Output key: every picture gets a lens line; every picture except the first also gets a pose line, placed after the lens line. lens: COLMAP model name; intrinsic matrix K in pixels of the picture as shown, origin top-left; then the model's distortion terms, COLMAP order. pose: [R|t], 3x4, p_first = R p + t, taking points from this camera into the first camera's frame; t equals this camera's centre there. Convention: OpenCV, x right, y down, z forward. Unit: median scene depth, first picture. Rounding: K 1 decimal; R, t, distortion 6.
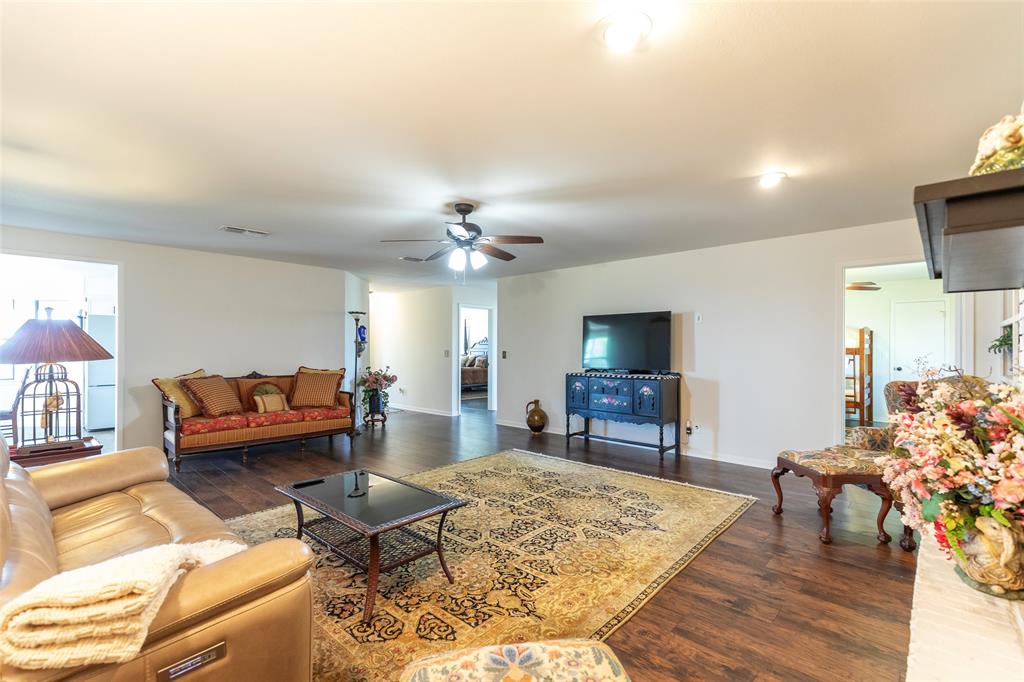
lens RADIAL K [[457.3, 0, 513.8], [0, 457.3, 348.7], [0, 0, 1]] dist [0.012779, 0.000434]
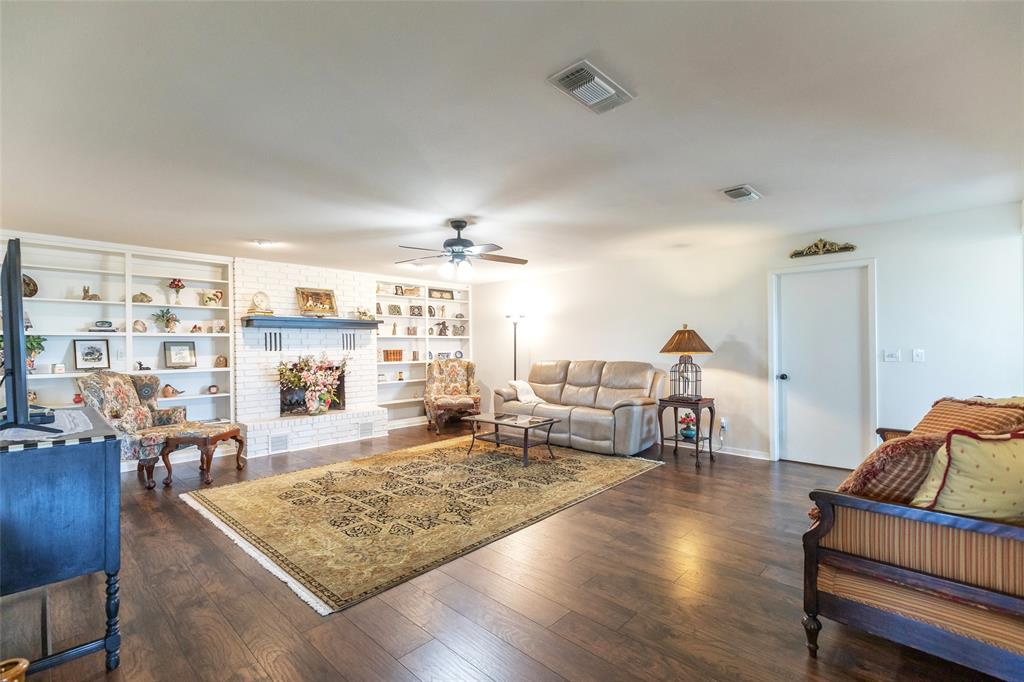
lens RADIAL K [[457.3, 0, 507.7], [0, 457.3, 345.1], [0, 0, 1]] dist [0.012779, 0.000434]
pose [[-0.999694, 0.011907, 0.021682, -0.234940], [0.011931, 0.999928, 0.000955, -0.006687], [-0.021669, 0.001213, -0.999764, 1.985363]]
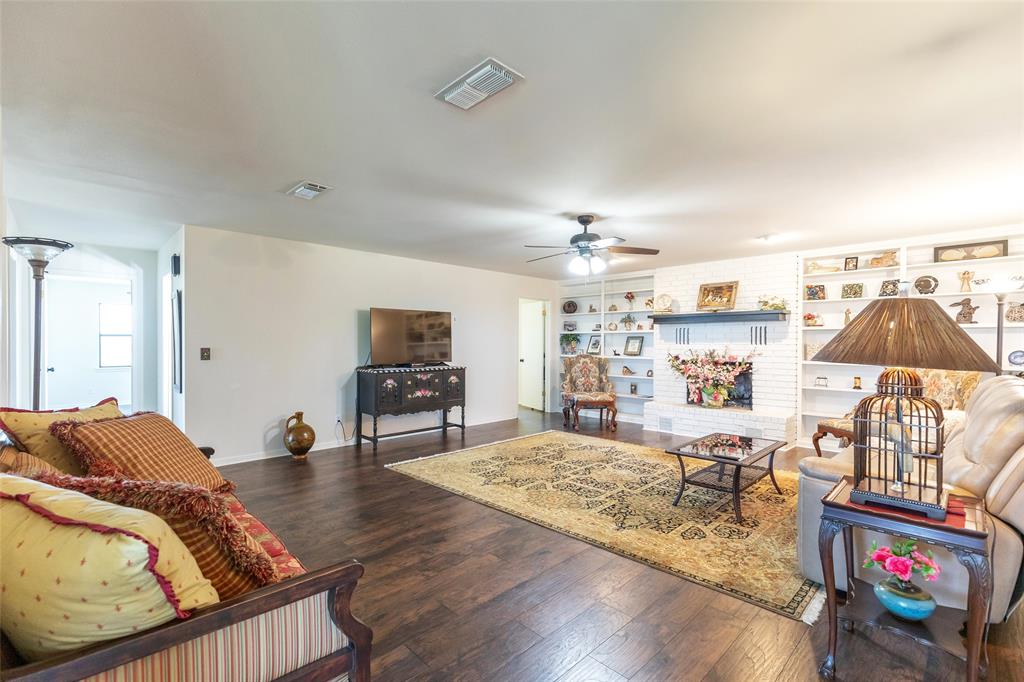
lens RADIAL K [[457.3, 0, 511.5], [0, 457.3, 346.6], [0, 0, 1]] dist [0.012779, 0.000434]
pose [[0.046679, -0.008204, 0.998876, -1.161715], [0.002015, 0.999965, 0.008119, -0.002110], [-0.998908, 0.001634, 0.046694, 1.053855]]
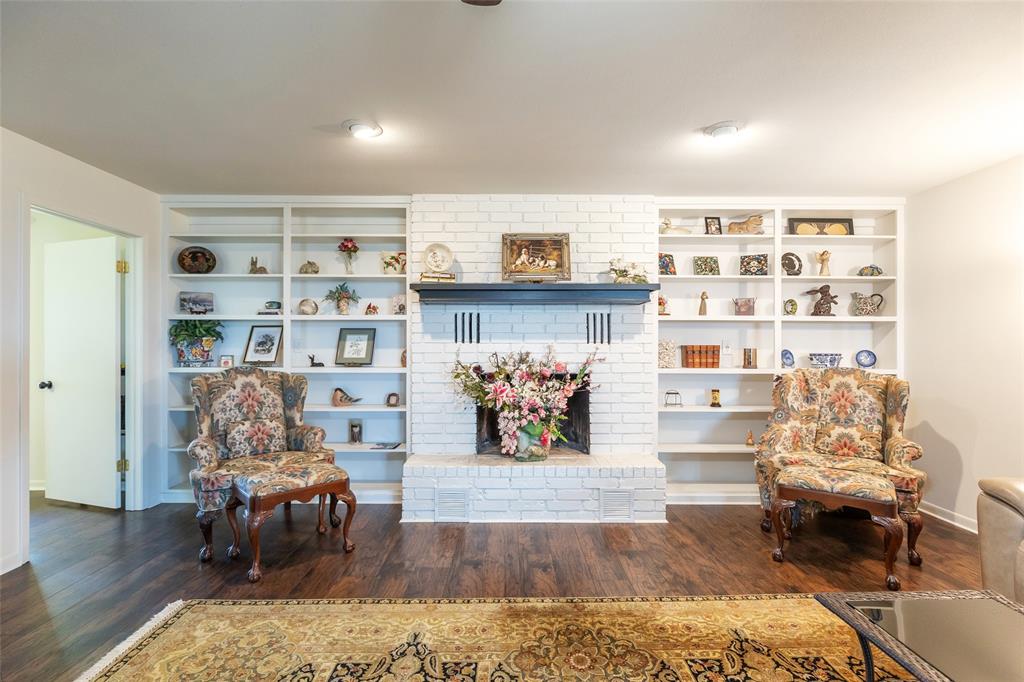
lens RADIAL K [[474.4, 0, 511.4], [0, 474.4, 346.1], [0, 0, 1]] dist [-0.002439, -0.001059]
pose [[-0.681698, -0.004640, 0.731619, -0.178560], [0.001098, 0.999972, 0.007365, 0.003349], [-0.731633, 0.005824, -0.681674, 1.072918]]
